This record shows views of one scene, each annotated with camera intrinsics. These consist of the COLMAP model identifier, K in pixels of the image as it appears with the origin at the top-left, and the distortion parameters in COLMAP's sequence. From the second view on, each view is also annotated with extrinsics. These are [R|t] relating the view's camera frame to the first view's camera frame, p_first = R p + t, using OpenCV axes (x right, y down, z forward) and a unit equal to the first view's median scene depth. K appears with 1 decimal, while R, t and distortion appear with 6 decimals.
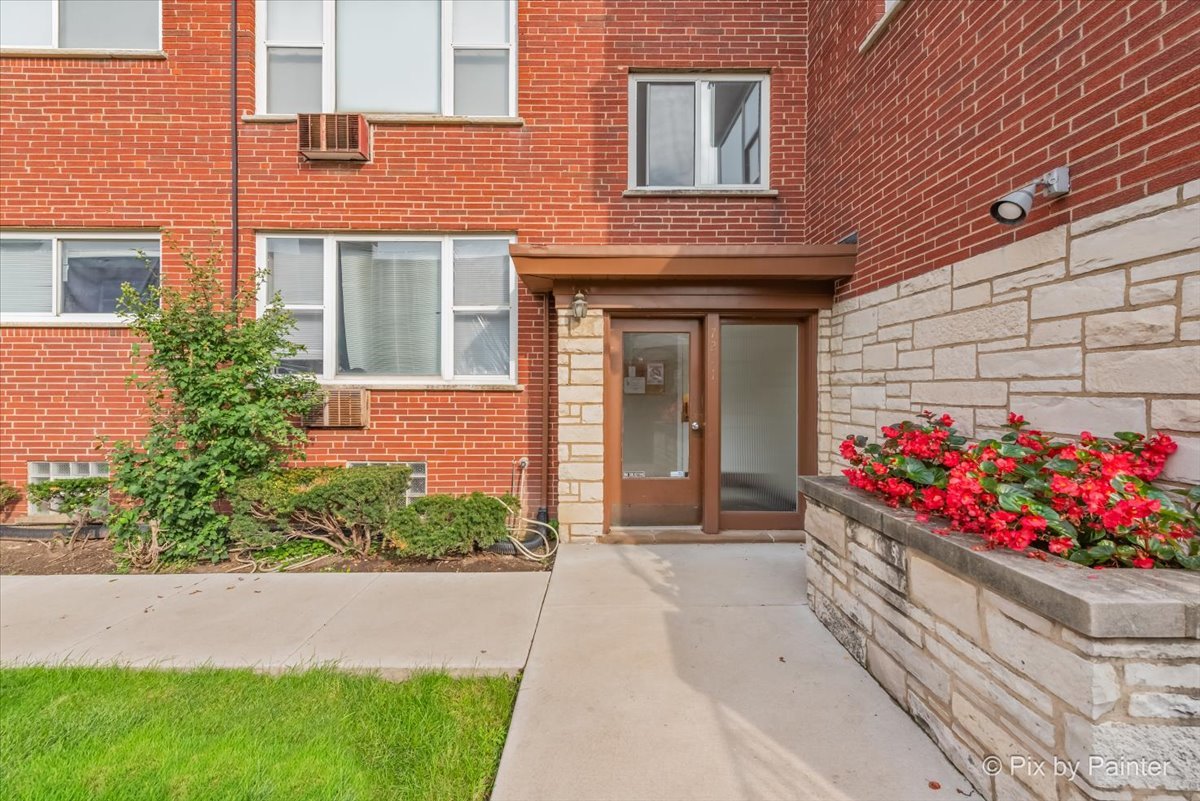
lens RADIAL K [[491.0, 0, 599.0], [0, 491.0, 392.1], [0, 0, 1]] dist [0.011897, -0.001360]
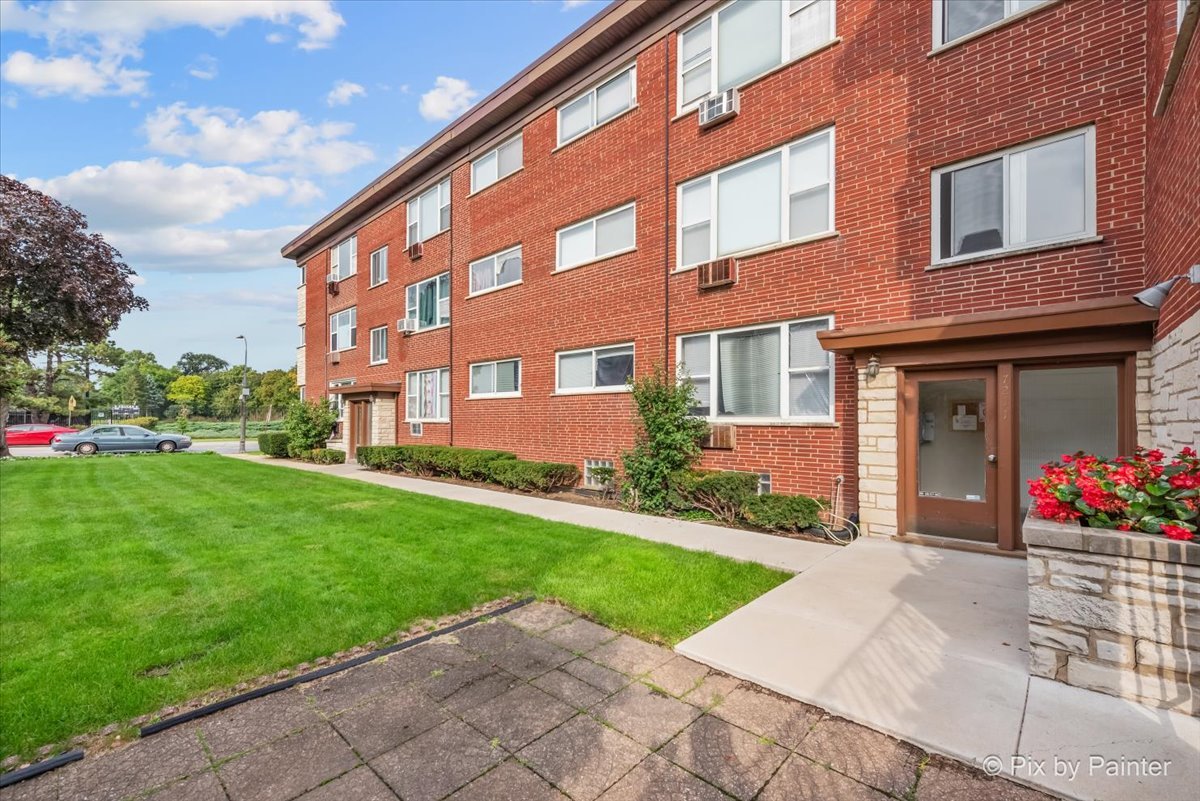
lens RADIAL K [[491.0, 0, 597.6], [0, 491.0, 407.8], [0, 0, 1]] dist [0.011897, -0.001360]
pose [[0.738990, -0.018255, -0.673469, 0.293656], [-0.007143, 0.999364, -0.034927, -0.003146], [0.673678, 0.030621, 0.738390, -0.509366]]
